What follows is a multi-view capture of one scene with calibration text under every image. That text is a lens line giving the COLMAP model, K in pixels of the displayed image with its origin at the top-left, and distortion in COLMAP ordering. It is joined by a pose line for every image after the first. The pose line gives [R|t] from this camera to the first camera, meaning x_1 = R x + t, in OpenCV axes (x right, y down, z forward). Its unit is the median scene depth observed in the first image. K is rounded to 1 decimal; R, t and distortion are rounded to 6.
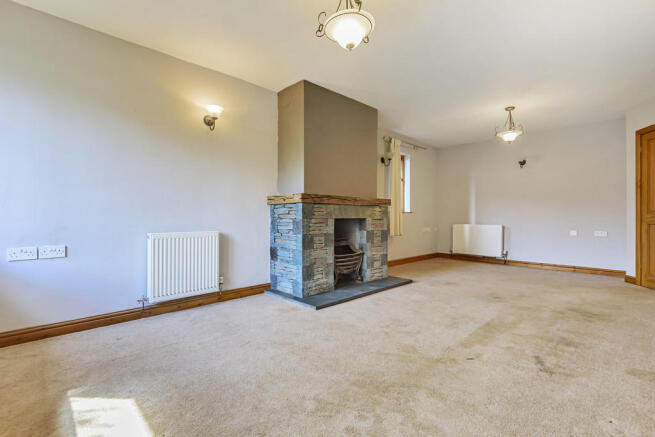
lens RADIAL K [[295.4, 0, 329.6], [0, 295.4, 217.1], [0, 0, 1]] dist [0.010898, -0.003828]
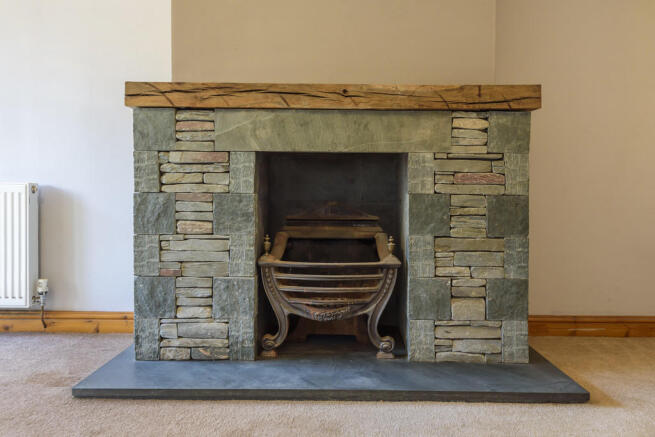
lens RADIAL K [[578.2, 0, 330.9], [0, 578.2, 217.0], [0, 0, 1]] dist [0.044155, -0.003399]
pose [[0.717561, 0.004326, -0.696483, 0.549469], [-0.007004, 0.999975, -0.001004, 0.080907], [0.696461, 0.005599, 0.717573, 0.580423]]
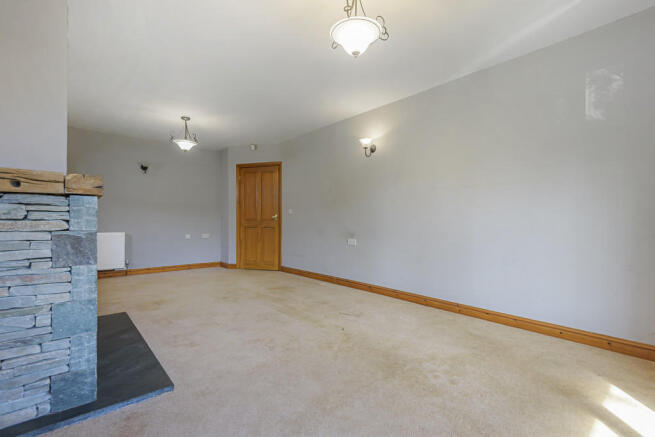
lens RADIAL K [[295.4, 0, 329.8], [0, 295.4, 219.6], [0, 0, 1]] dist [0.010898, -0.003828]
pose [[0.065125, 0.005968, 0.997859, -0.478130], [0.003915, 0.999973, -0.006236, -0.006178], [-0.997869, 0.004313, 0.065100, 0.532935]]
